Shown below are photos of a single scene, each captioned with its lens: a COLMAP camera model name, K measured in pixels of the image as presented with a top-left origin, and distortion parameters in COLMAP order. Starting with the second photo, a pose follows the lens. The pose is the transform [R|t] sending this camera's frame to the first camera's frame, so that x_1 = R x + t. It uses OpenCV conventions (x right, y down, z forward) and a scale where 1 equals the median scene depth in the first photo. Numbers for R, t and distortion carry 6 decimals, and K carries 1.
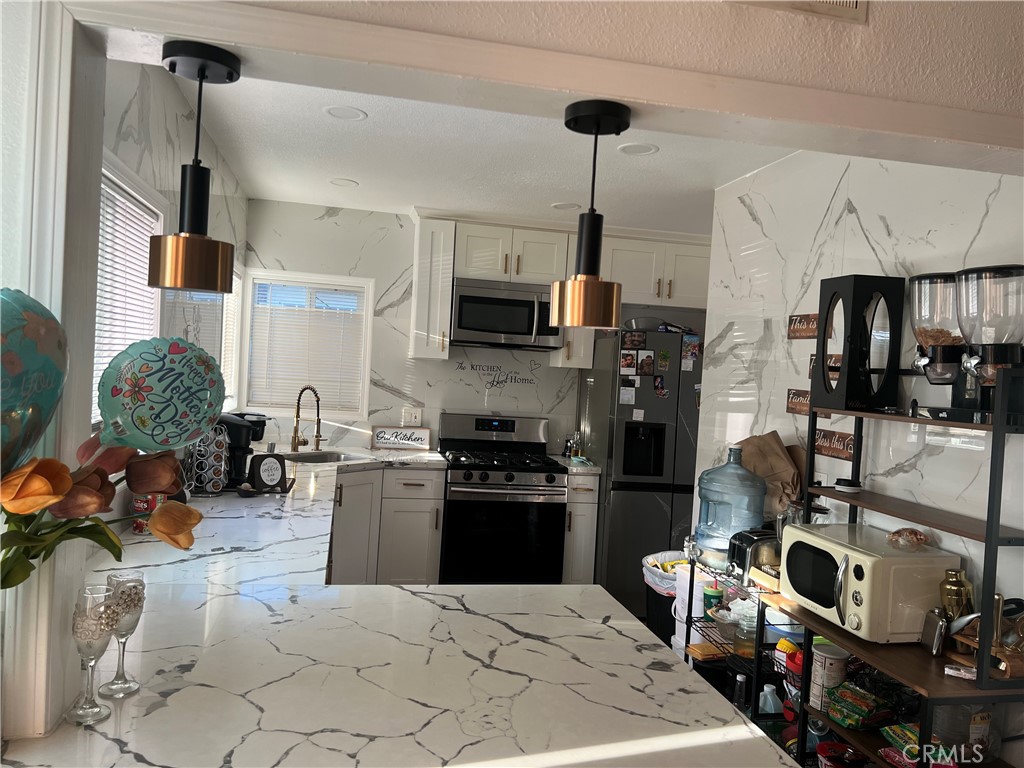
lens RADIAL K [[782.9, 0, 512.0], [0, 782.9, 384.0], [0, 0, 1]] dist [0.131894, -0.165395]
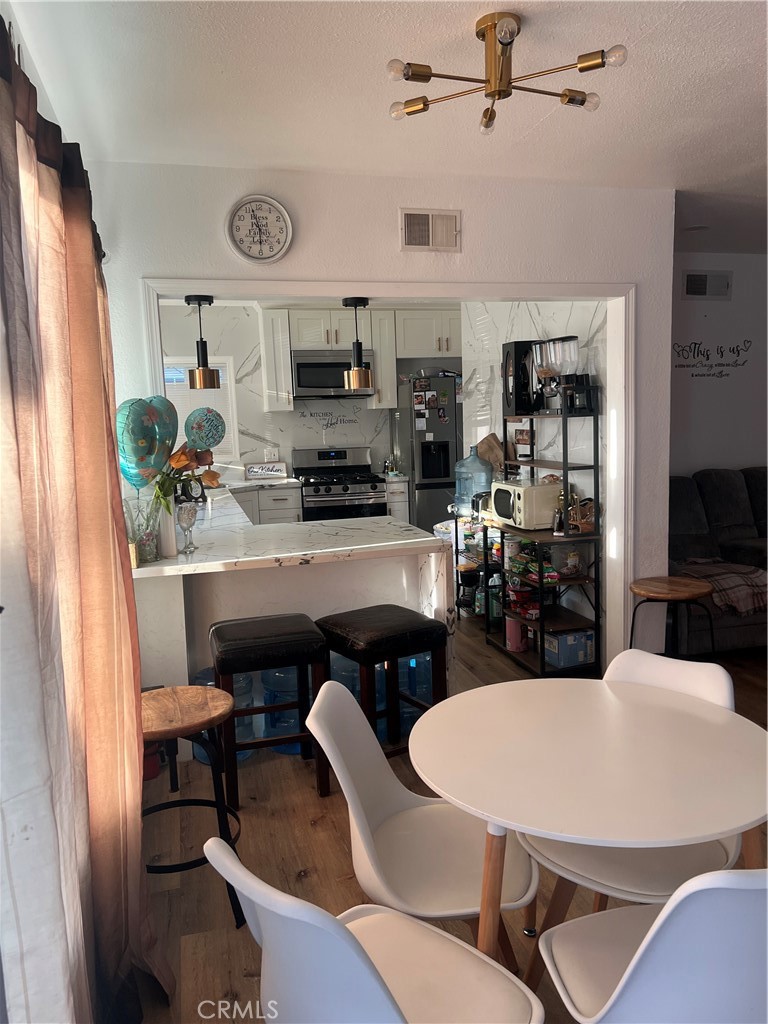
lens RADIAL K [[782.9, 0, 384.0], [0, 782.9, 512.0], [0, 0, 1]] dist [0.131894, -0.165395]
pose [[0.994480, -0.099043, 0.034645, 0.020670], [0.094999, 0.990082, 0.103503, 0.029338], [-0.044553, -0.099641, 0.994026, -0.685970]]
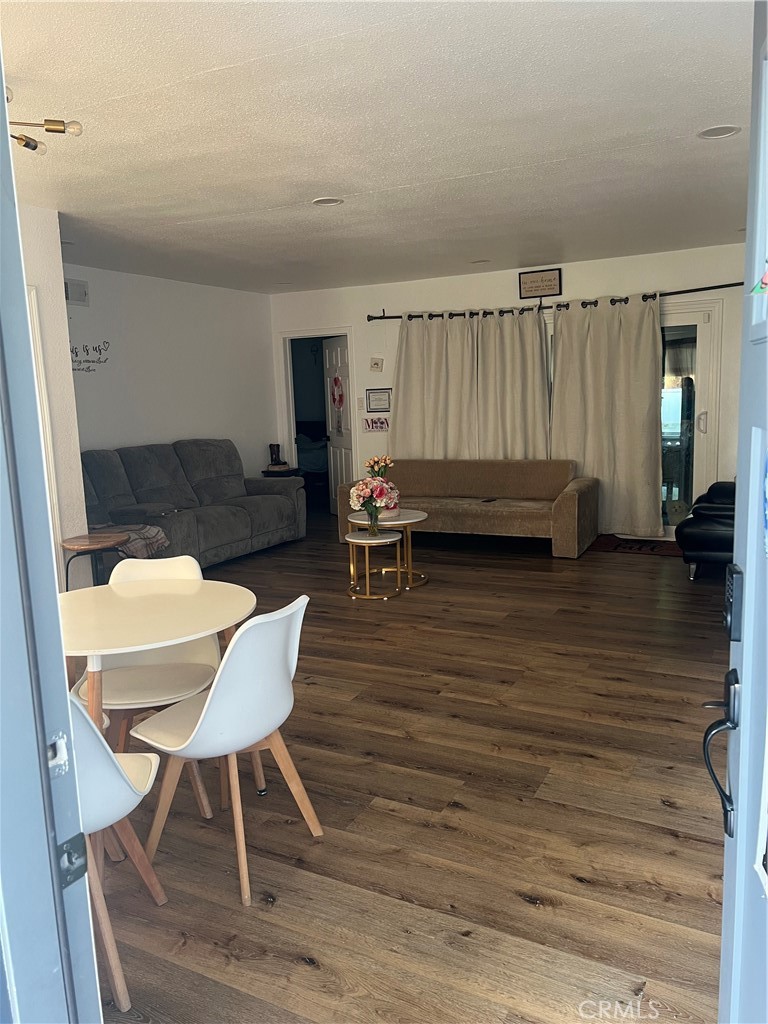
lens RADIAL K [[785.9, 0, 384.0], [0, 785.9, 512.0], [0, 0, 1]] dist [0.108722, -0.173695]
pose [[0.648700, -0.193252, 0.736099, -0.275734], [0.088087, 0.979788, 0.179600, 0.041916], [-0.755929, -0.051666, 0.652611, -0.899236]]
